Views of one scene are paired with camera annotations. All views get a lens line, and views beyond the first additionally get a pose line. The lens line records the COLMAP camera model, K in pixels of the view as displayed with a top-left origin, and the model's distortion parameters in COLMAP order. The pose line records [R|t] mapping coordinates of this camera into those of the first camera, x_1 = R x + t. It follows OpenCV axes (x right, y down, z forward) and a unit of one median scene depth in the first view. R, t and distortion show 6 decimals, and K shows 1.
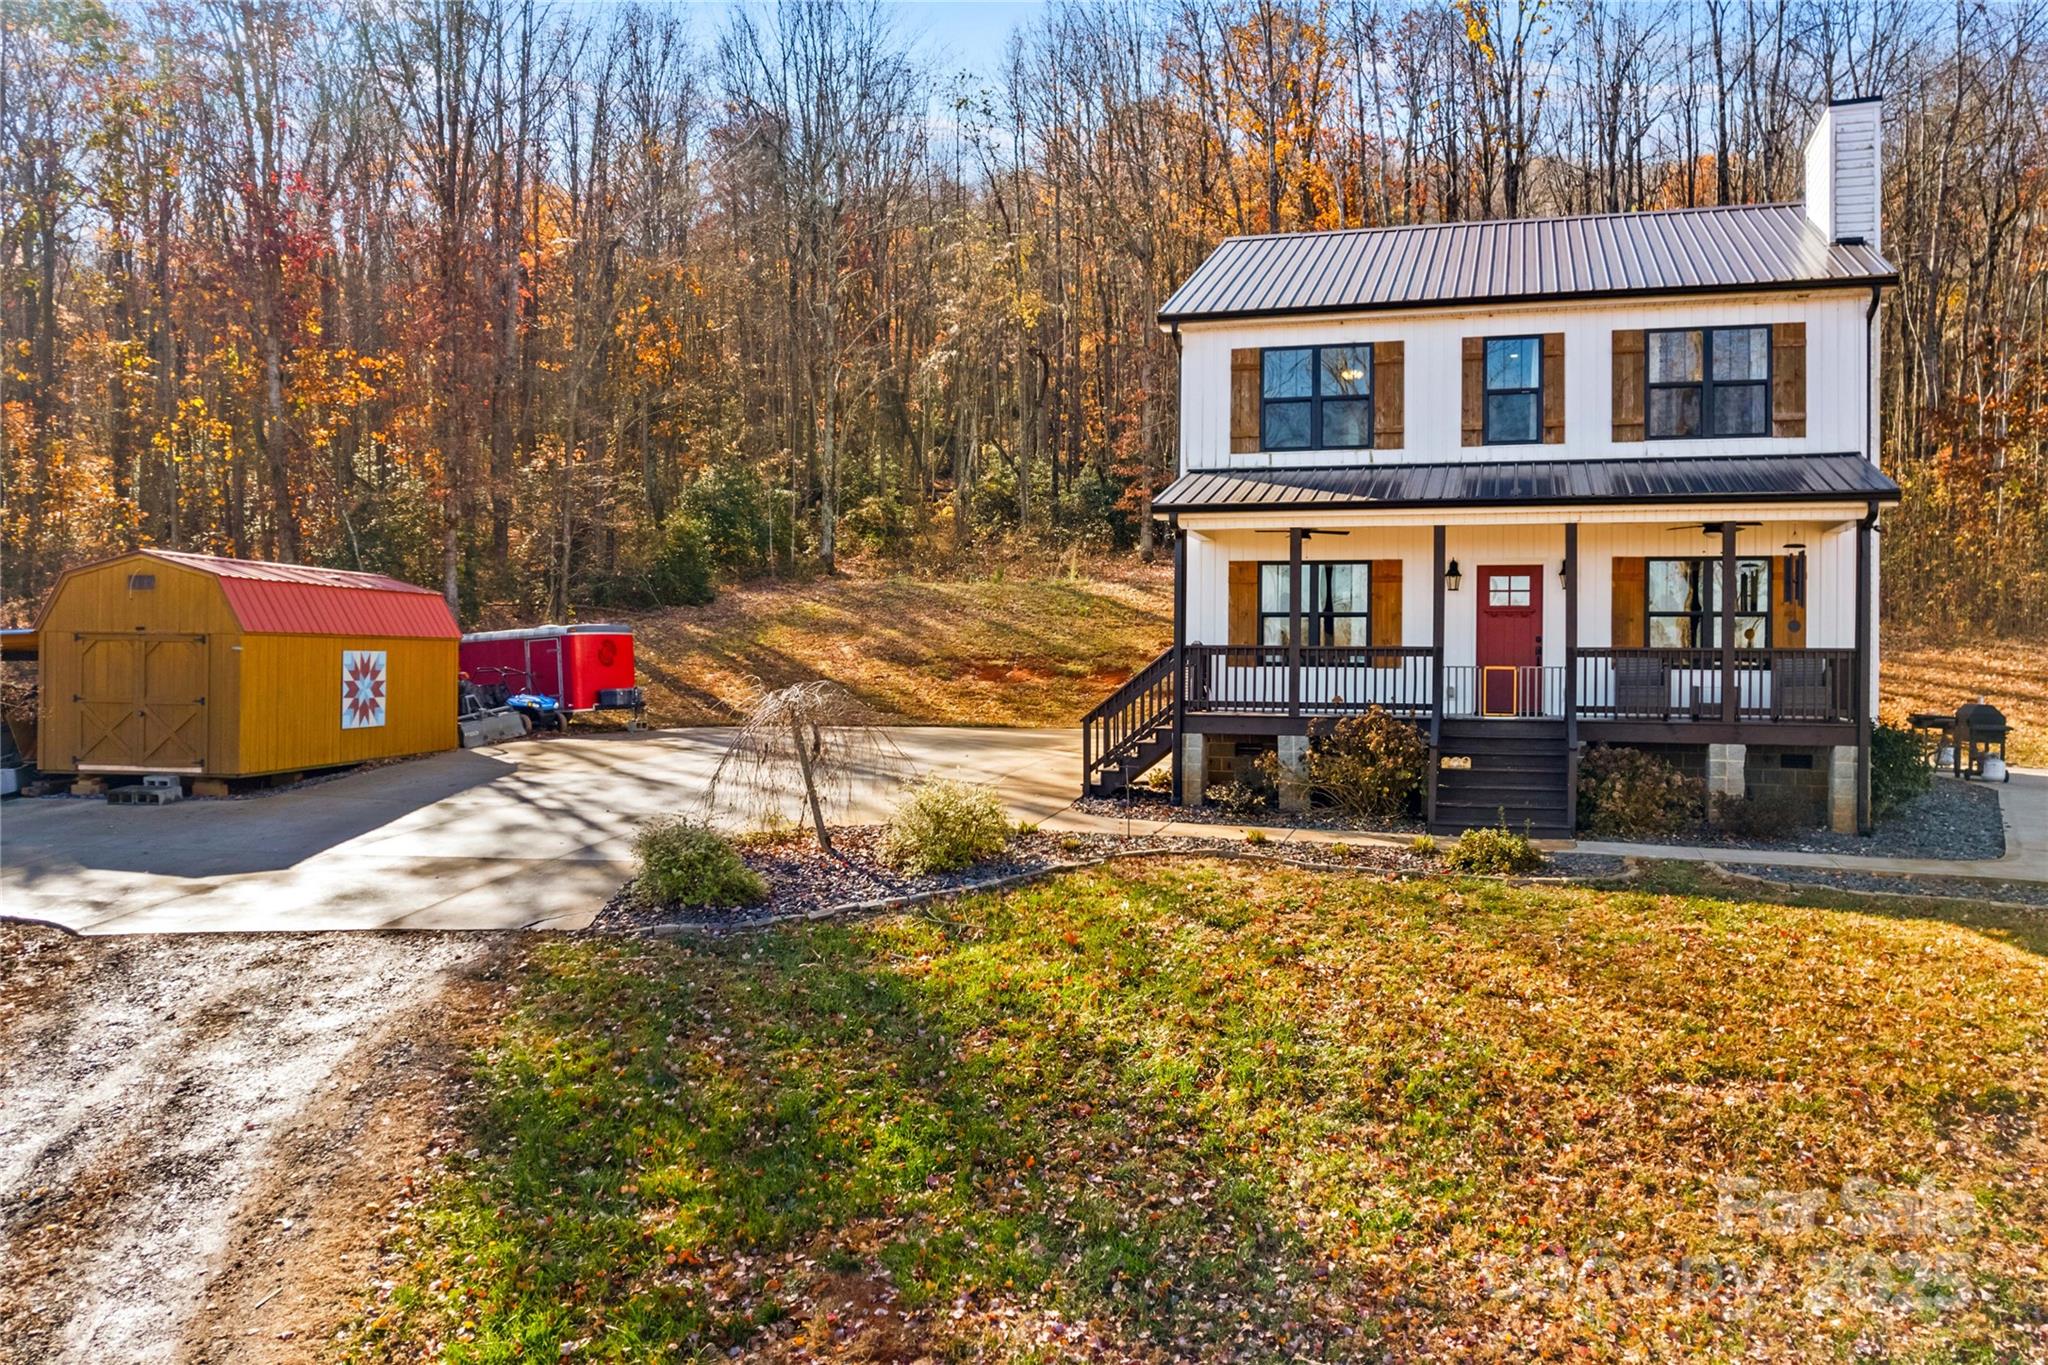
lens RADIAL K [[1321.8, 0, 1024.0], [0, 1321.8, 682.5], [0, 0, 1]] dist [-0.036532, -0.000254]
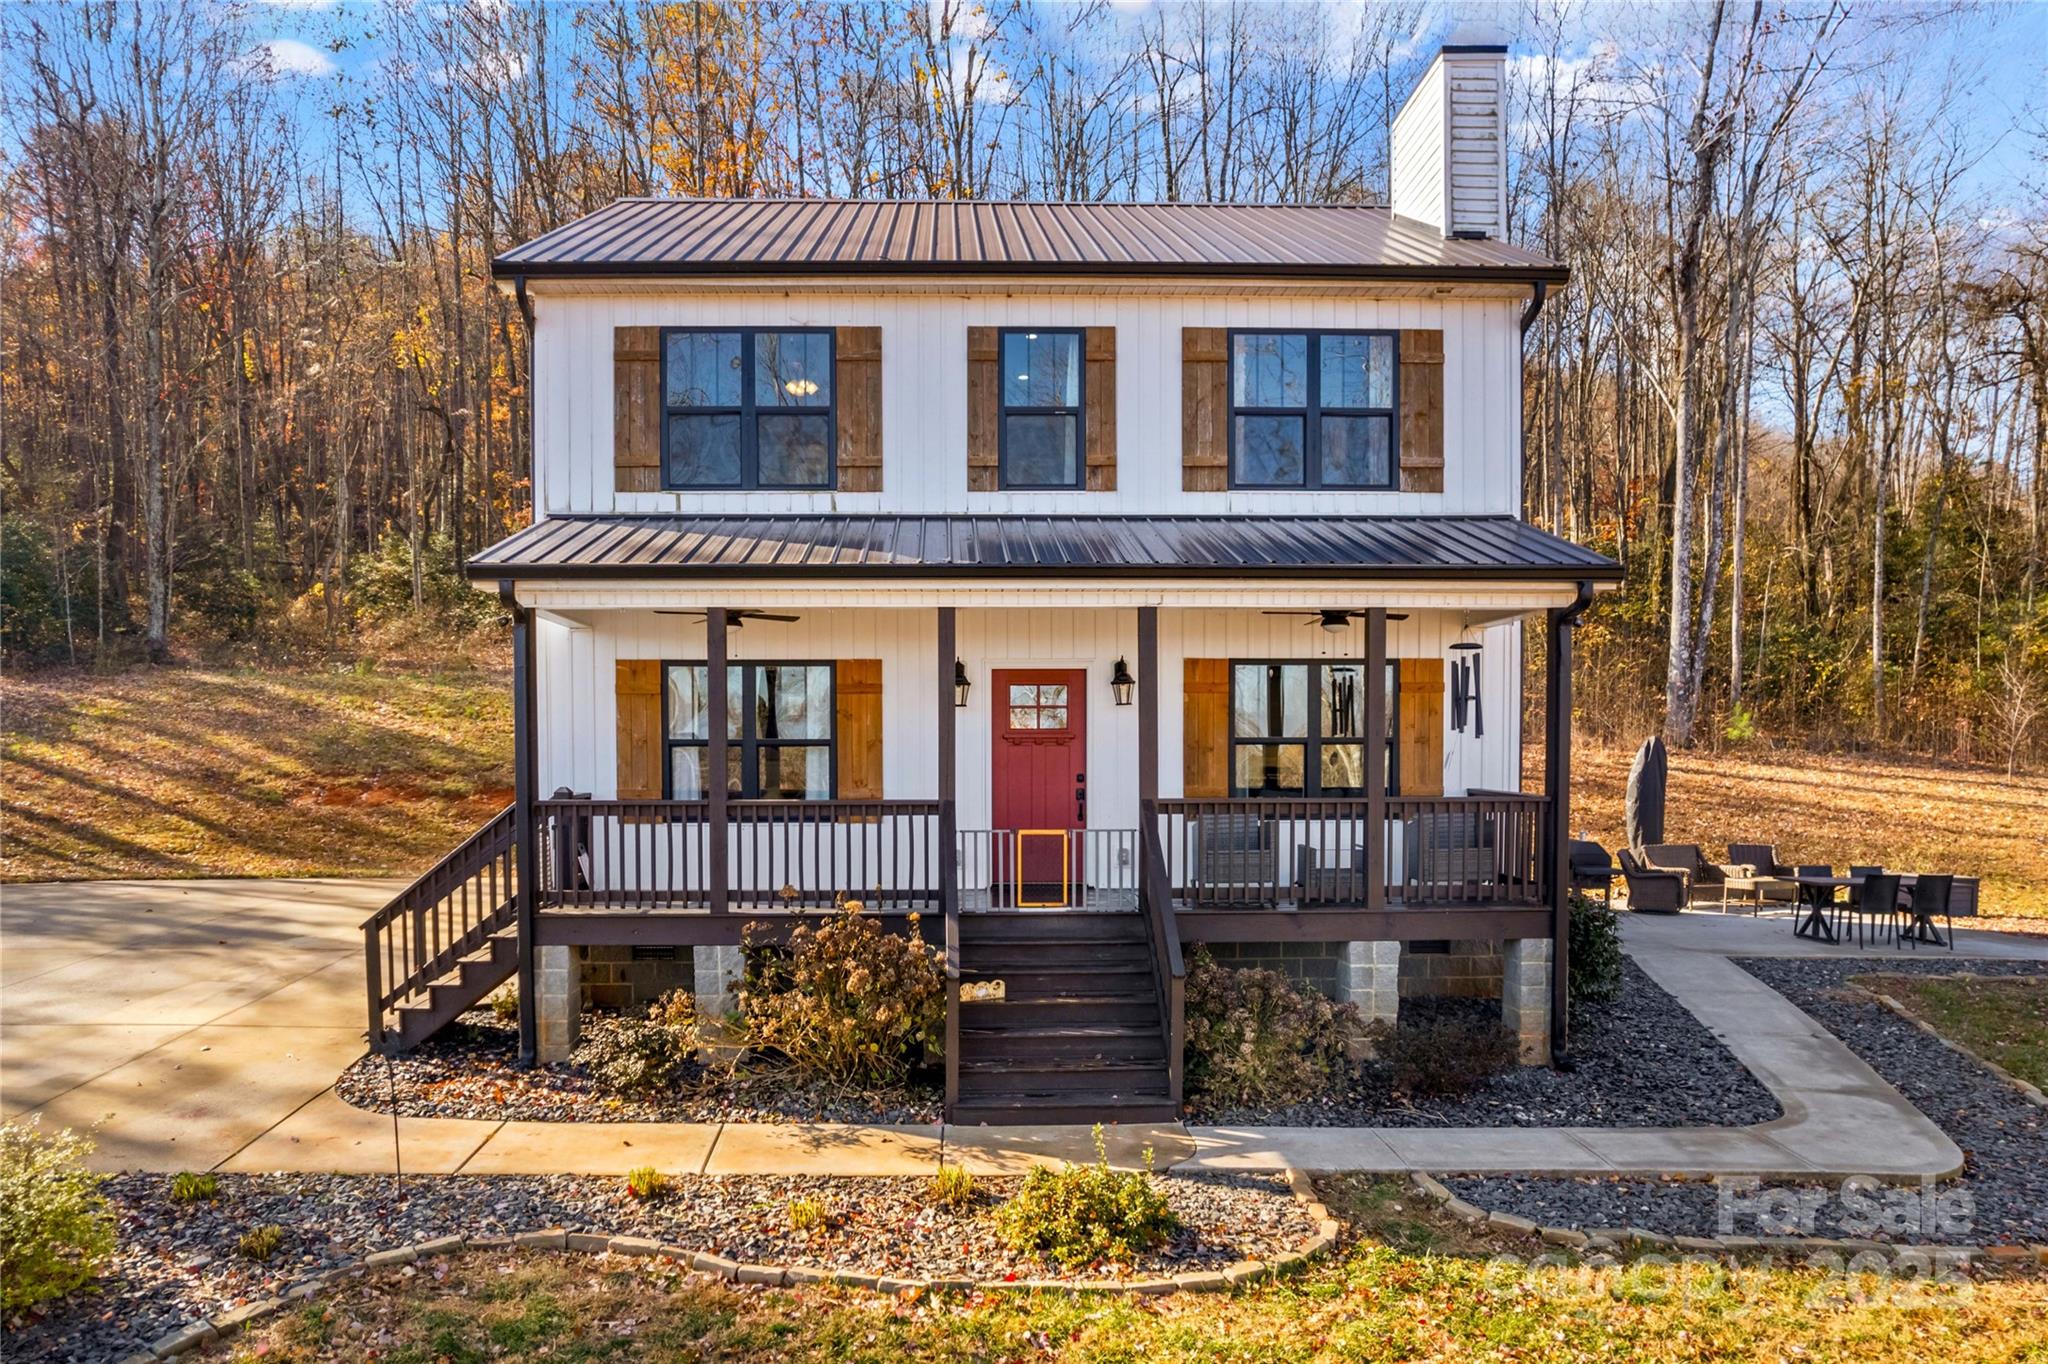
lens RADIAL K [[1321.8, 0, 1024.0], [0, 1321.8, 682.0], [0, 0, 1]] dist [-0.036532, -0.000254]
pose [[0.914012, -0.001488, 0.405685, 0.087407], [0.028260, 0.997798, -0.060008, -0.042059], [-0.404702, 0.066313, 0.912041, 0.384154]]
